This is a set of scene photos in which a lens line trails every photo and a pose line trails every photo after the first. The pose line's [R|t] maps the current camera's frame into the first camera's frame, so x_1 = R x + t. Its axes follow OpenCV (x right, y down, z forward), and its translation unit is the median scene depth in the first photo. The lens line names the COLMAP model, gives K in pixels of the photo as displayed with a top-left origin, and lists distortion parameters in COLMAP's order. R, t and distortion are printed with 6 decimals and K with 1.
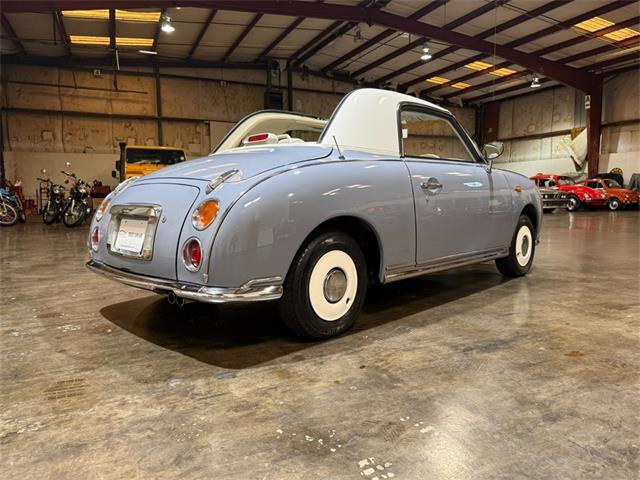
lens RADIAL K [[451.4, 0, 323.3], [0, 451.4, 237.5], [0, 0, 1]] dist [0.021794, -0.034240]
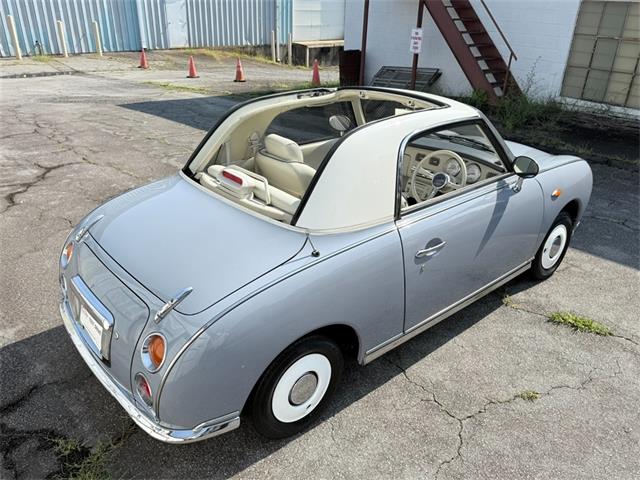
lens RADIAL K [[489.6, 0, 320.5], [0, 489.6, 242.8], [0, 0, 1]] dist [0.040849, -0.064835]
pose [[0.995204, 0.057887, -0.078851, 0.105792], [-0.026469, 0.935389, 0.352630, -0.456131], [0.094169, -0.348851, 0.932435, 0.121796]]
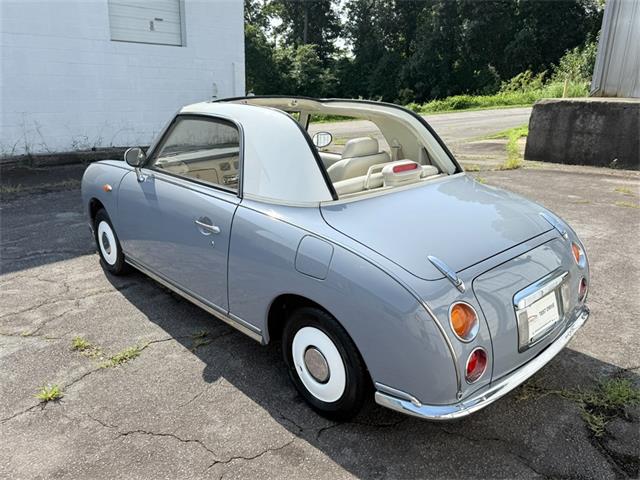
lens RADIAL K [[489.6, 0, 321.7], [0, 489.6, 243.5], [0, 0, 1]] dist [0.040849, -0.064835]
pose [[0.049349, -0.310108, 0.949420, -1.131026], [0.083485, 0.948532, 0.305478, -0.401204], [-0.995286, 0.064188, 0.072699, 1.155365]]
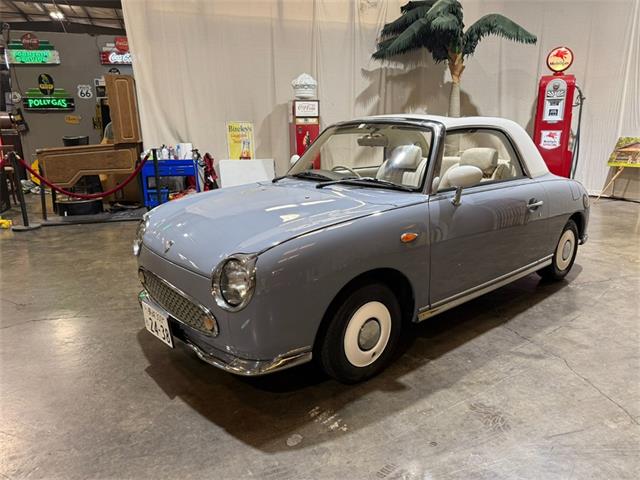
lens RADIAL K [[451.4, 0, 324.8], [0, 451.4, 239.9], [0, 0, 1]] dist [0.021794, -0.034240]
pose [[-0.994705, -0.013727, 0.101853, 0.224391], [0.020203, 0.945587, 0.324740, -0.470392], [-0.100769, 0.325079, -0.940303, 2.674247]]
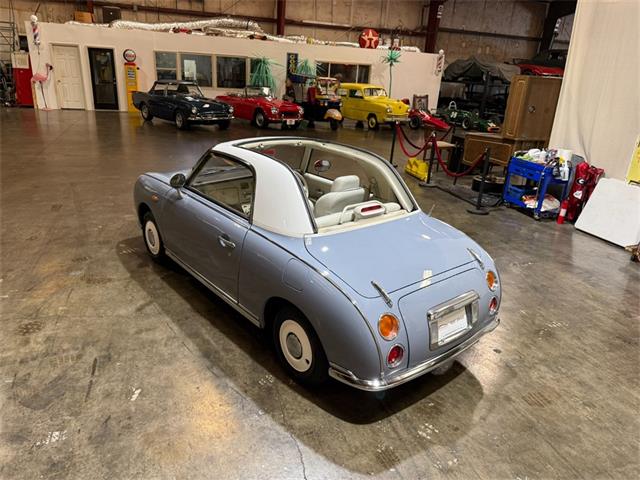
lens RADIAL K [[451.4, 0, 319.4], [0, 451.4, 242.5], [0, 0, 1]] dist [0.021794, -0.034240]
pose [[0.106999, -0.343378, 0.933082, -1.350254], [0.030057, 0.939158, 0.342167, -0.572205], [-0.993805, -0.008566, 0.110810, 1.054030]]
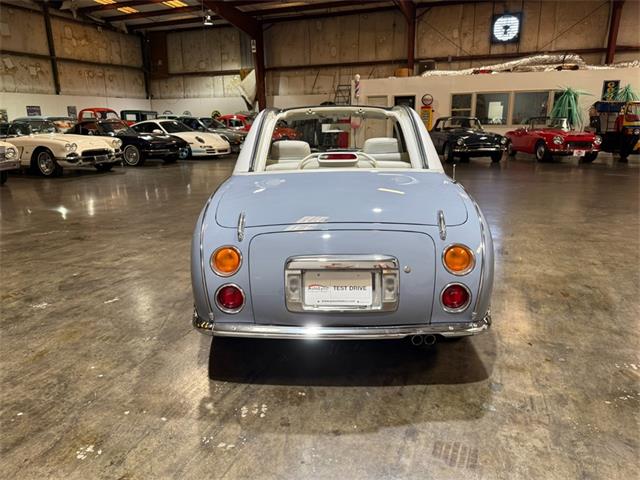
lens RADIAL K [[451.4, 0, 319.8], [0, 451.4, 240.7], [0, 0, 1]] dist [0.021794, -0.034240]
pose [[0.734951, -0.175653, 0.654975, -0.889951], [0.068324, 0.980135, 0.186189, -0.237862], [-0.674669, -0.092089, 0.732353, 0.304815]]
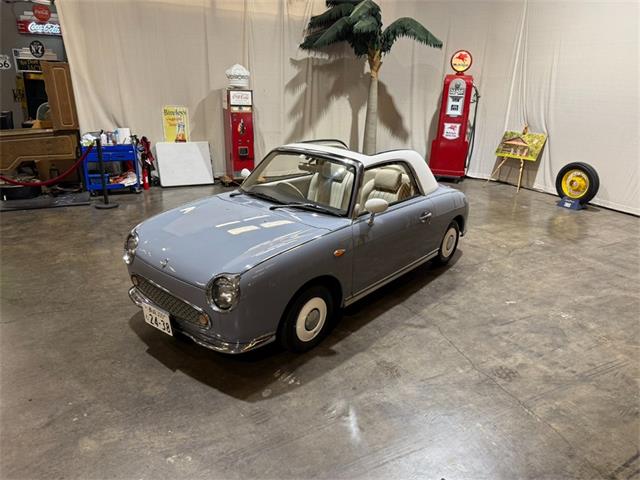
lens RADIAL K [[451.4, 0, 325.5], [0, 451.4, 242.6], [0, 0, 1]] dist [0.021794, -0.034240]
pose [[-0.997164, -0.008757, -0.074746, 0.284613], [-0.039427, 0.906783, 0.419749, -0.749648], [0.064102, 0.421506, -0.904557, 2.970767]]
